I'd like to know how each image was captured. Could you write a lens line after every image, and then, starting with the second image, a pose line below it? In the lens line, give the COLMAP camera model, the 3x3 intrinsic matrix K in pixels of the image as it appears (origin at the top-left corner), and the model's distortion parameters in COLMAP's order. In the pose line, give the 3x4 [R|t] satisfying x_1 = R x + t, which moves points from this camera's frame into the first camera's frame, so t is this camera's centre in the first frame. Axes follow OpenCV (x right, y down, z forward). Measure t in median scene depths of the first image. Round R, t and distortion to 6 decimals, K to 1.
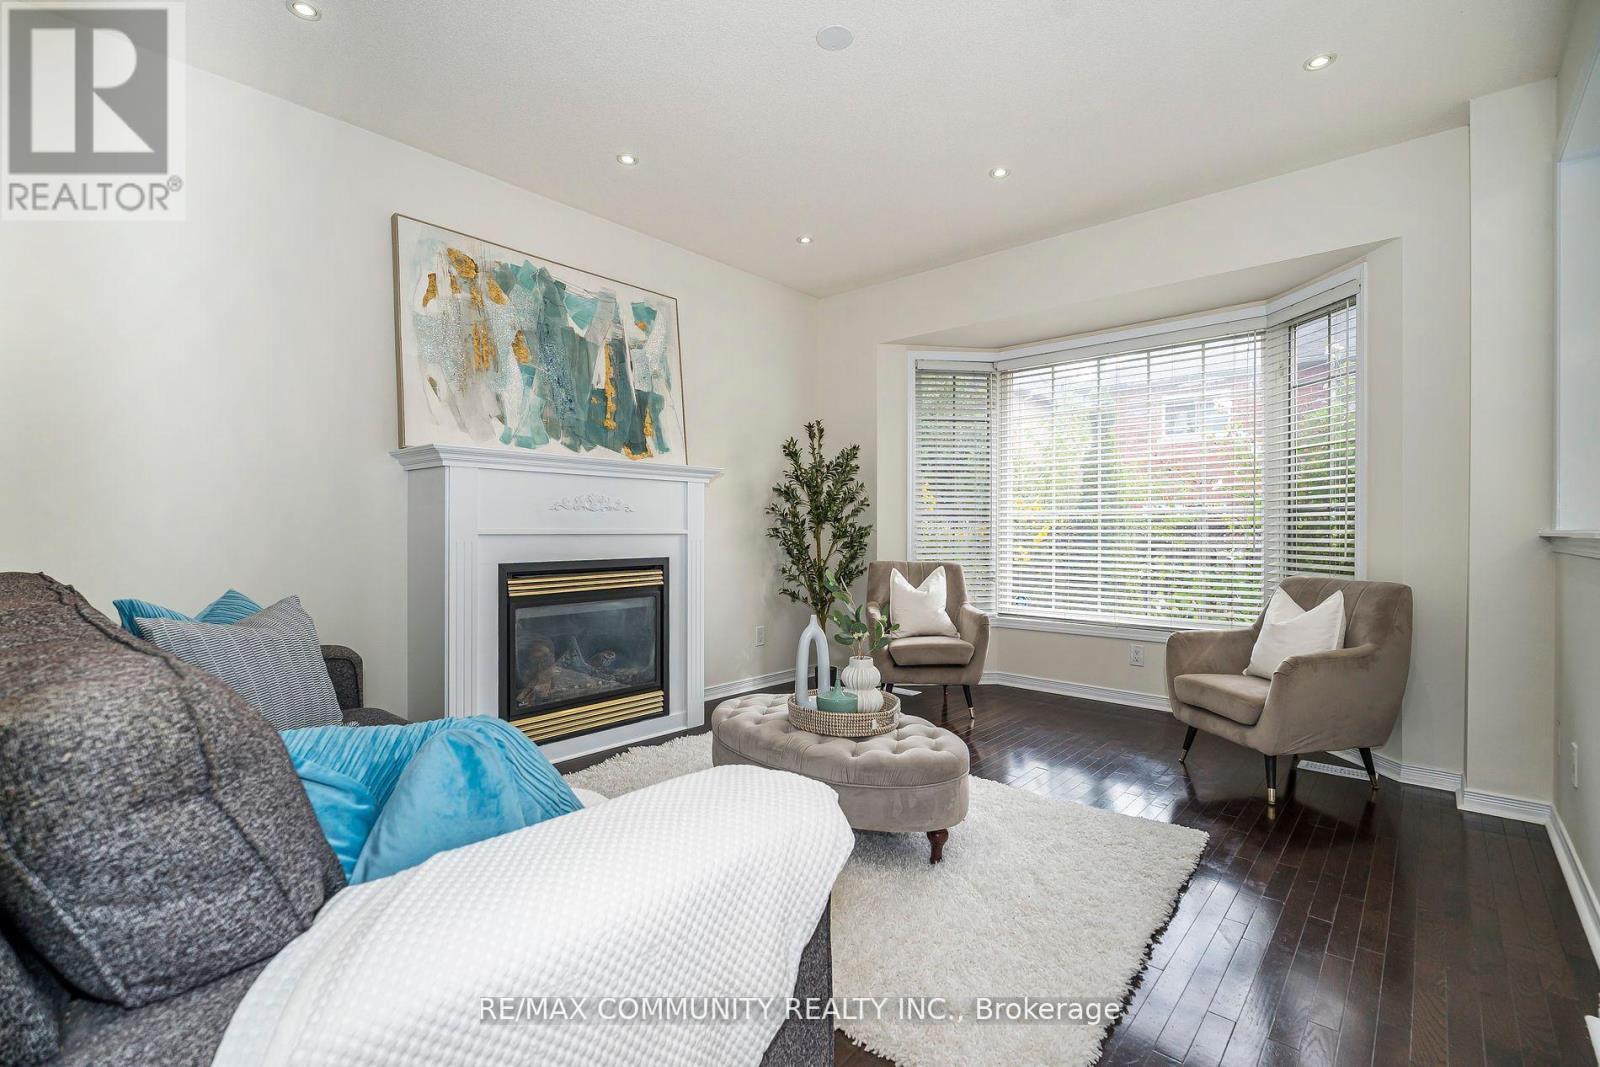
lens RADIAL K [[780.0, 0, 795.7], [0, 780.0, 543.7], [0, 0, 1]] dist [0.002330, 0.000623]
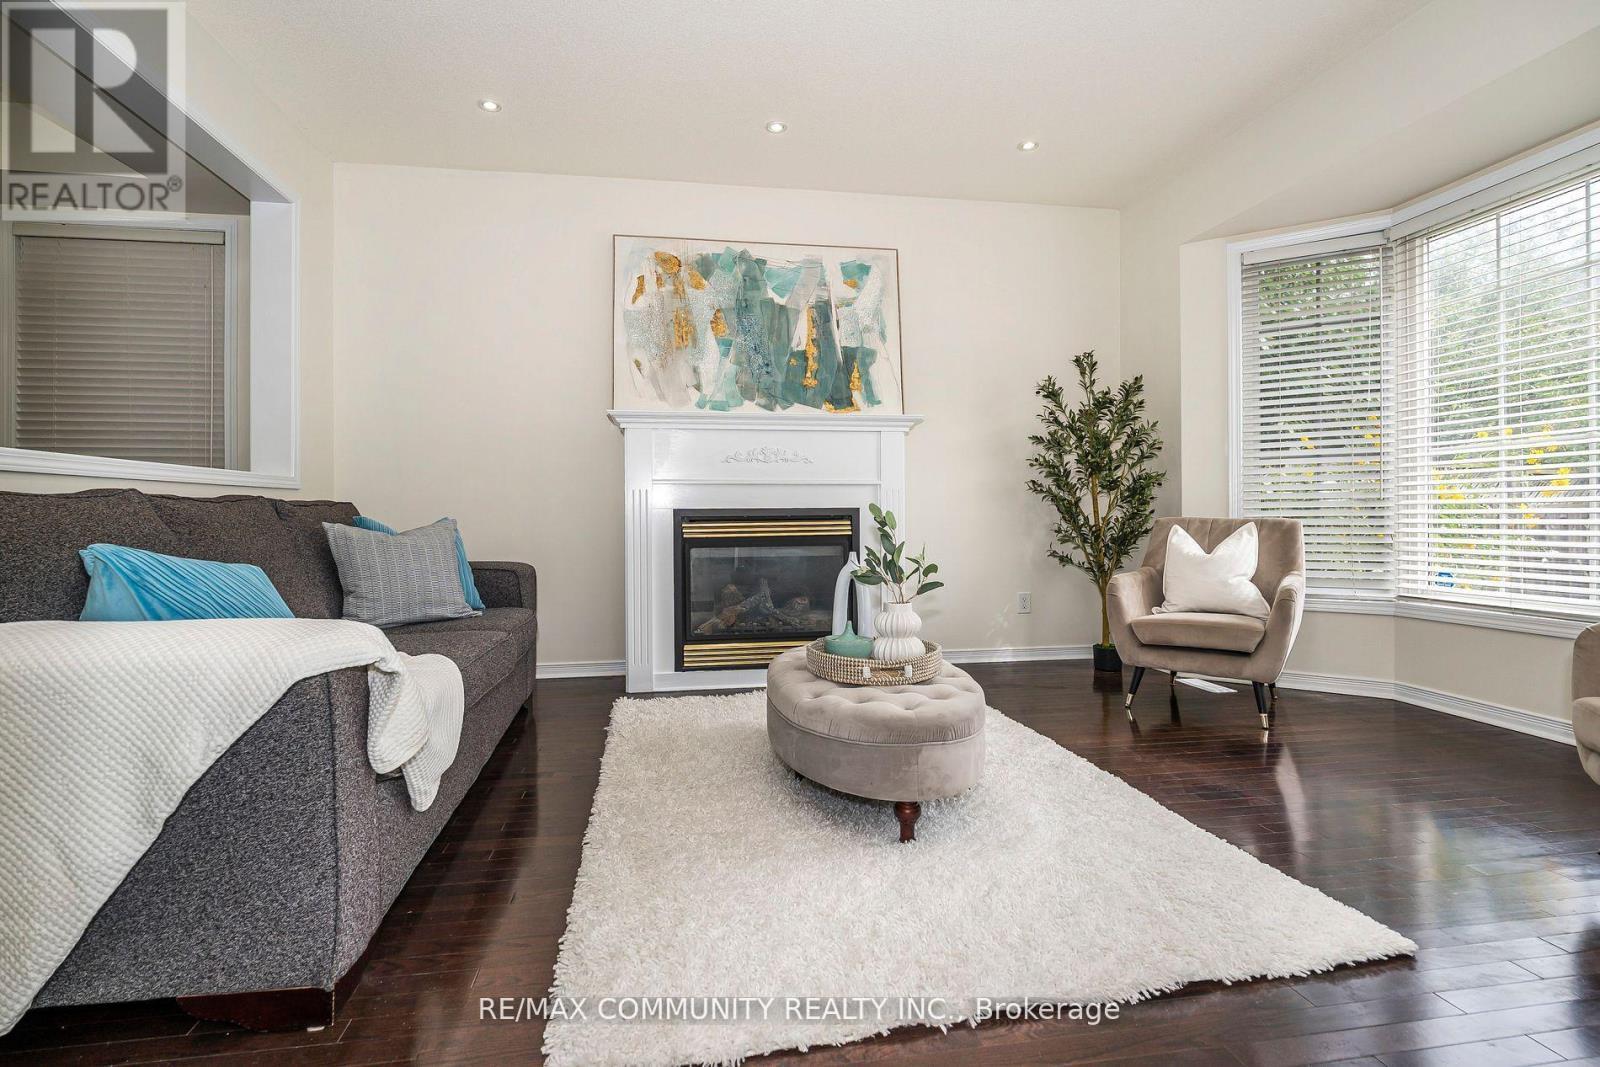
lens RADIAL K [[780.0, 0, 773.1], [0, 780.0, 526.1], [0, 0, 1]] dist [0.002330, 0.000623]
pose [[0.748973, -0.006665, -0.662567, 0.417493], [-0.003888, 0.999888, -0.014453, 0.055465], [0.662589, 0.013401, 0.748863, 0.179965]]
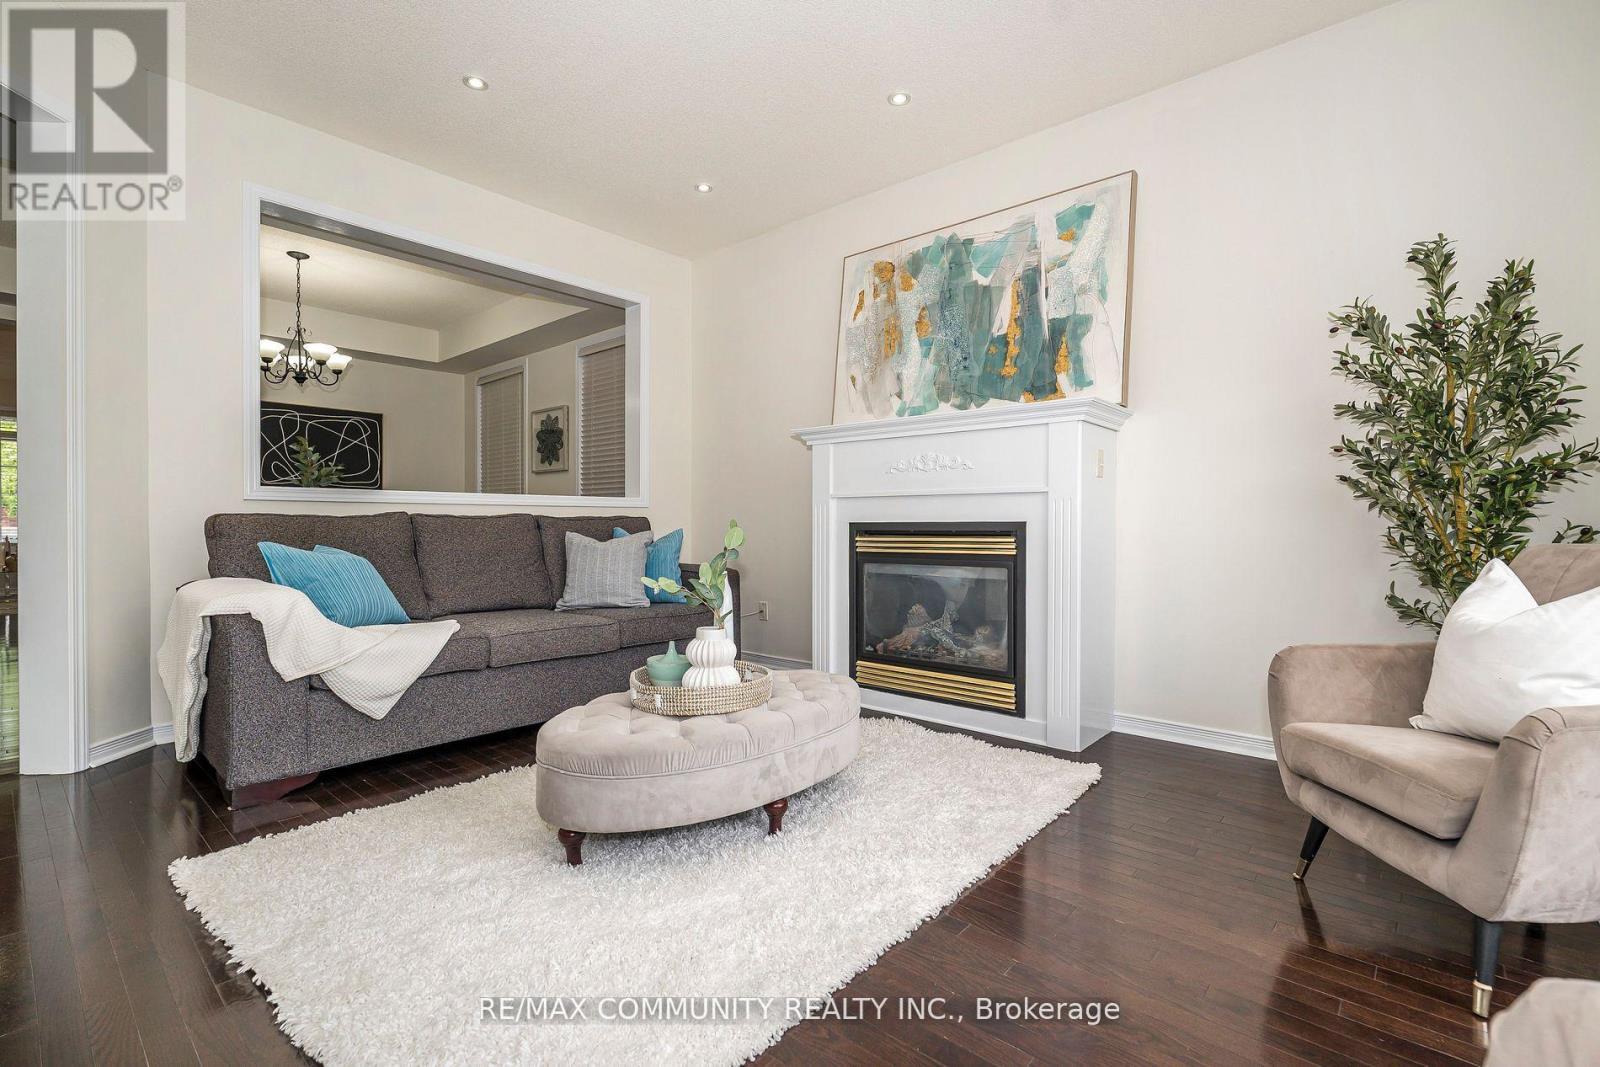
lens RADIAL K [[752.8, 0, 845.6], [0, 752.8, 561.9], [0, 0, 1]] dist [-0.015891, 0.002153]
pose [[-0.021831, 0.031318, -0.999271, 0.615673], [-0.031033, 0.999006, 0.031987, 0.039926], [0.999280, 0.031709, -0.020837, 0.834001]]
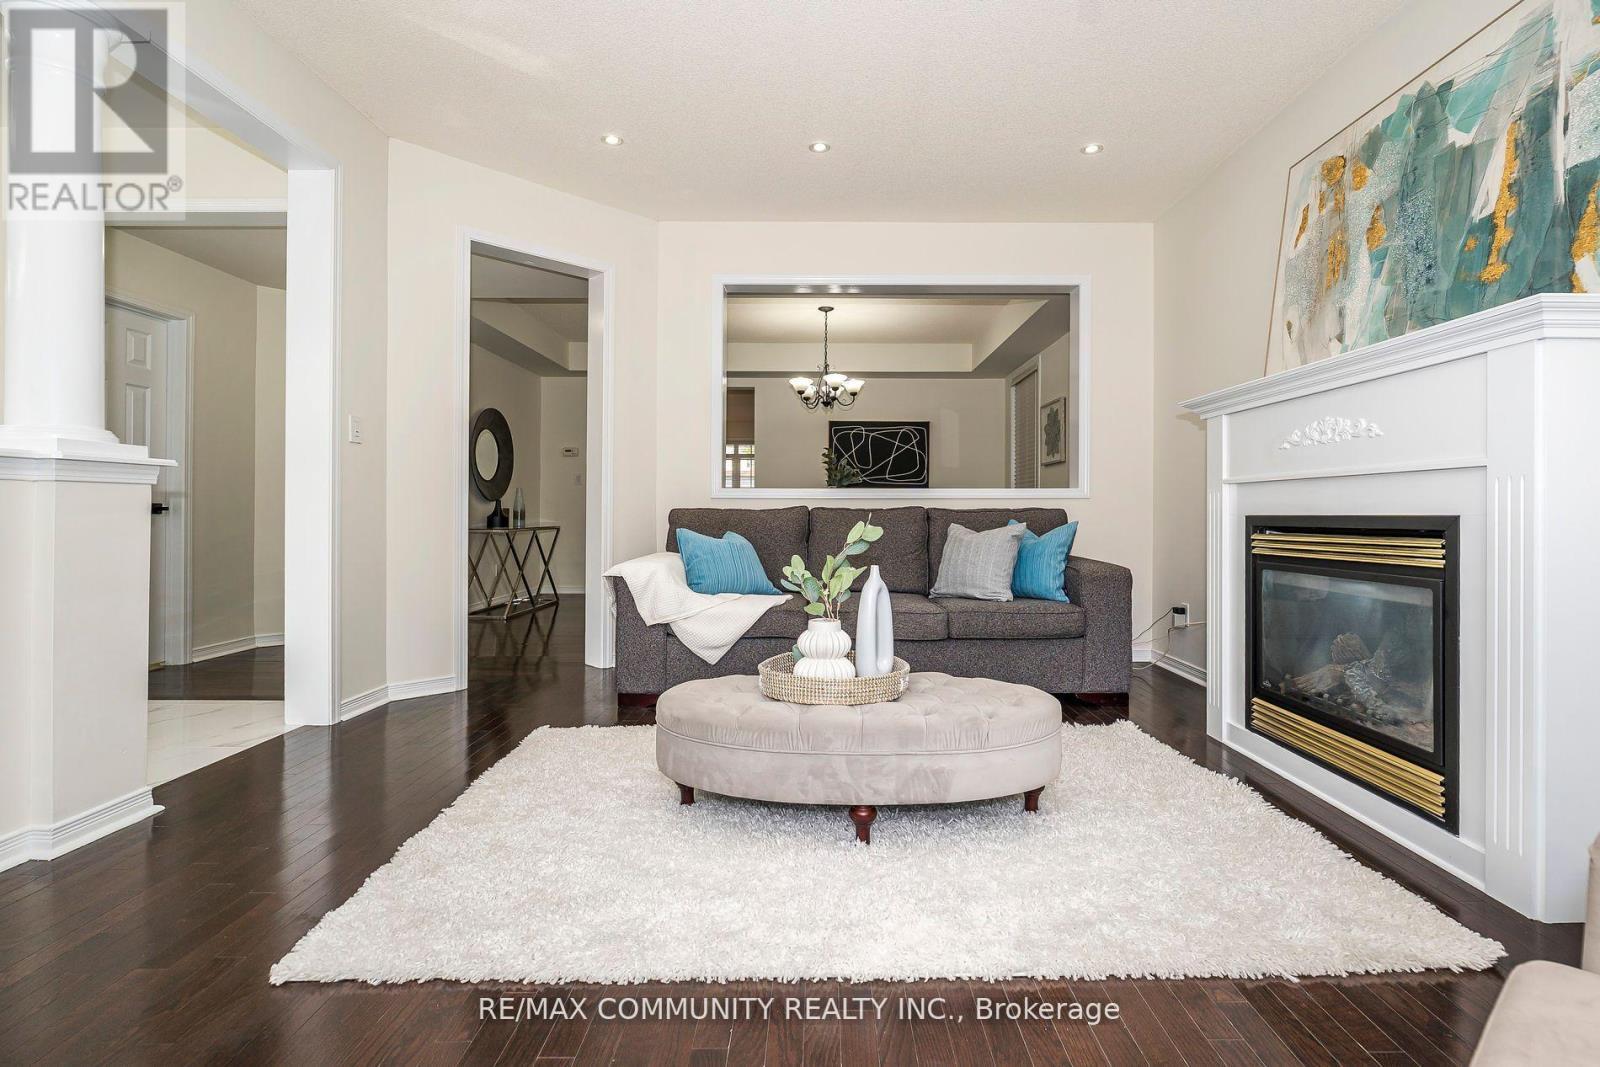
lens RADIAL K [[752.8, 0, 807.7], [0, 752.8, 535.1], [0, 0, 1]] dist [-0.015891, 0.002153]
pose [[-0.780950, -0.001978, -0.624590, 0.456499], [-0.035285, 0.998538, 0.040957, 0.025415], [0.623596, 0.054025, -0.779878, 1.107089]]
